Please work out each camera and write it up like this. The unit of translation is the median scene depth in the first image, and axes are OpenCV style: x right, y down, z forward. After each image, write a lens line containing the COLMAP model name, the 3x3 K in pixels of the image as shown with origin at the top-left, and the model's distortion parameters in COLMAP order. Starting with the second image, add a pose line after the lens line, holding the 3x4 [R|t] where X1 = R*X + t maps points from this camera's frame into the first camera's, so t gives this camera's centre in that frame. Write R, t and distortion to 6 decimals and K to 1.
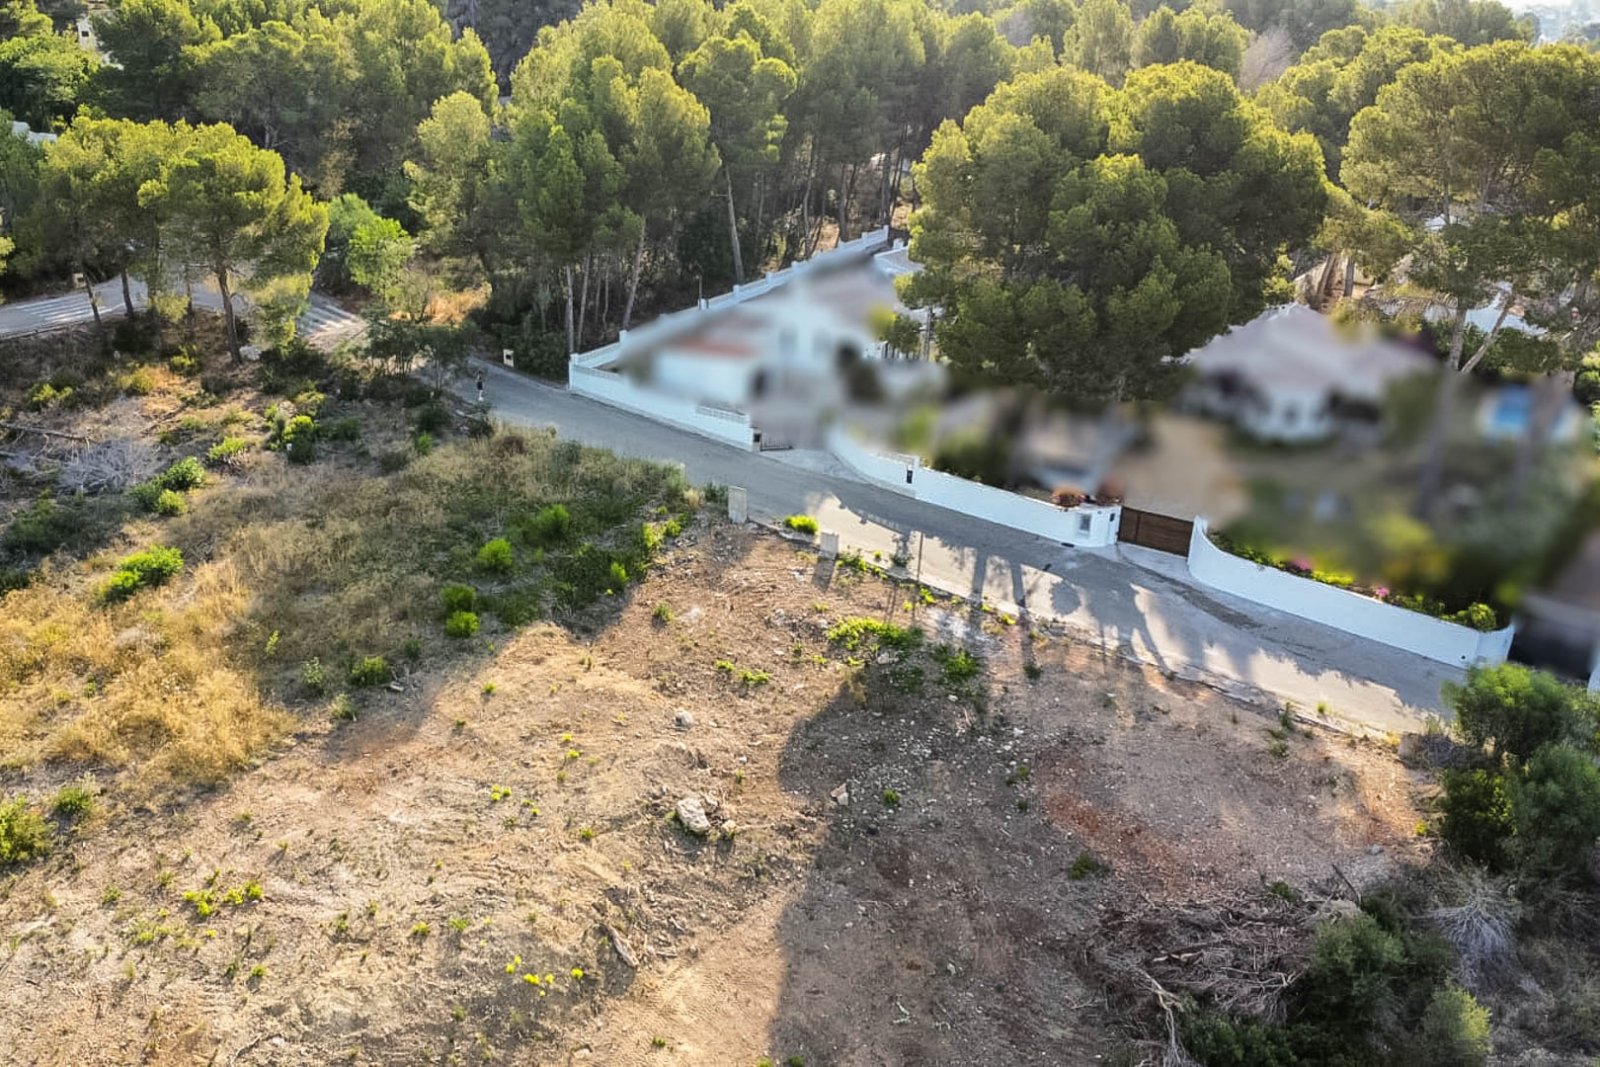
lens RADIAL K [[1367.3, 0, 645.1], [0, 1367.3, 533.4], [0, 0, 1]] dist [-0.030415, -0.023766]
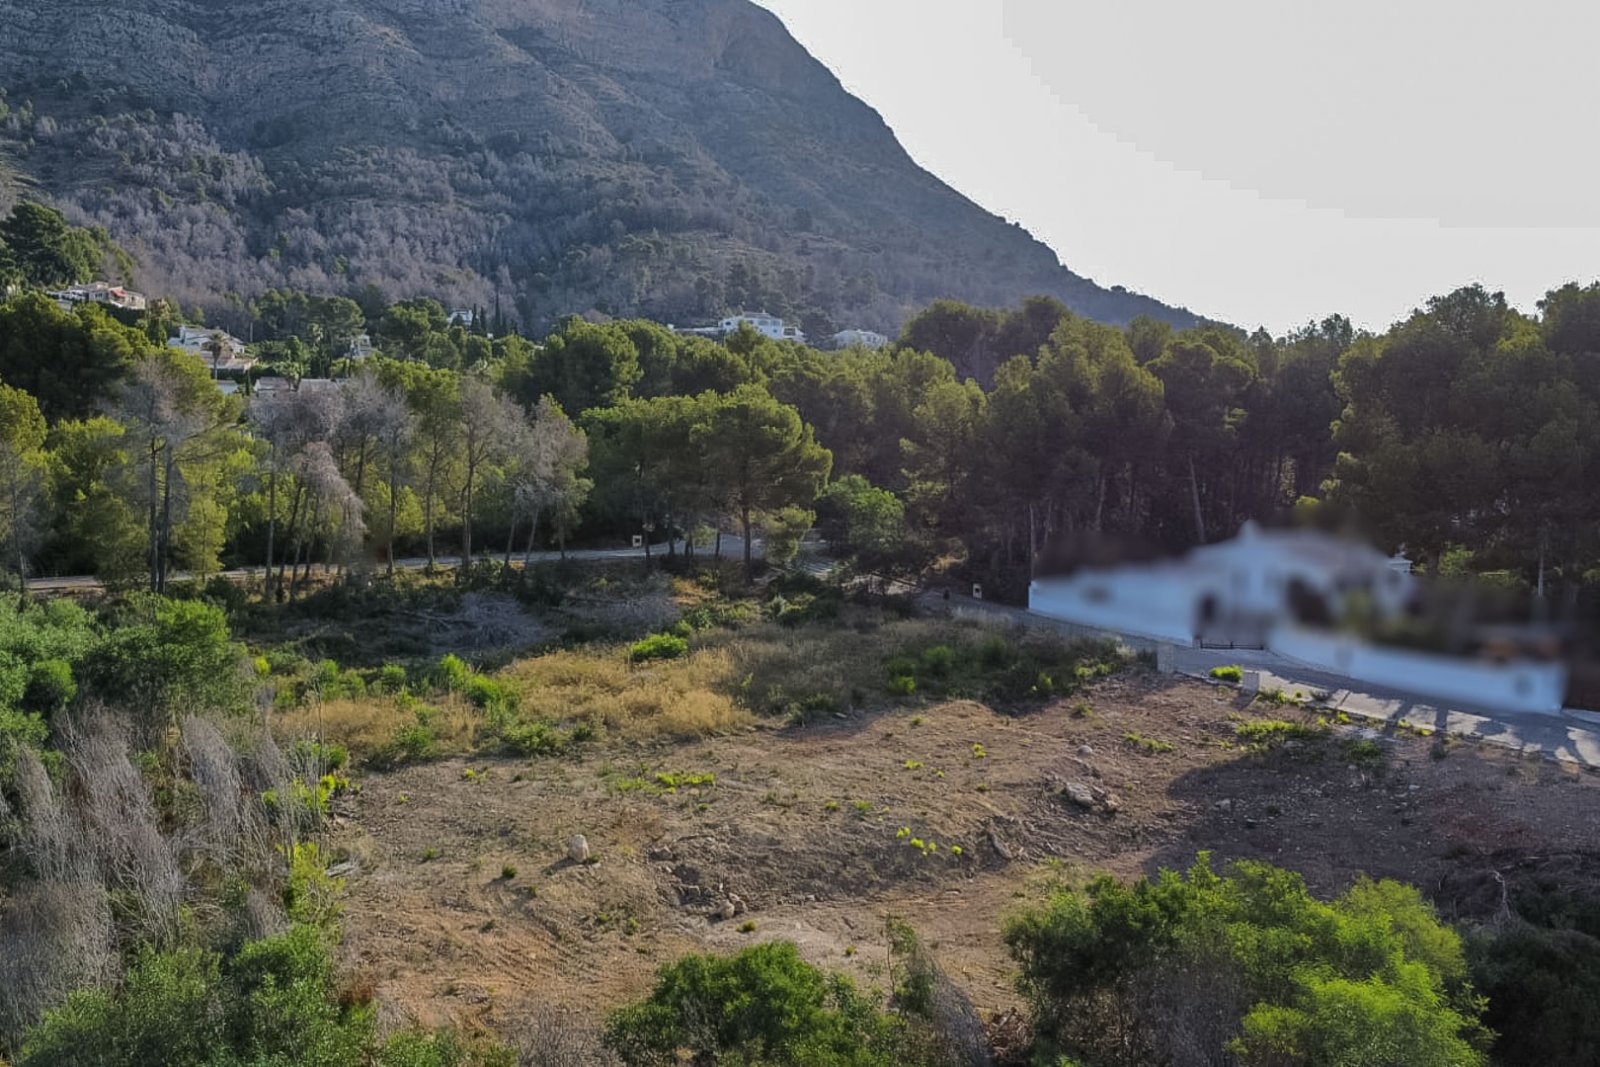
lens RADIAL K [[1367.3, 0, 645.1], [0, 1367.3, 533.4], [0, 0, 1]] dist [-0.030415, -0.023766]
pose [[0.928625, 0.012387, -0.370814, 0.095318], [-0.140970, 0.936270, -0.321754, 0.342298], [0.343196, 0.351063, 0.871190, -0.160029]]
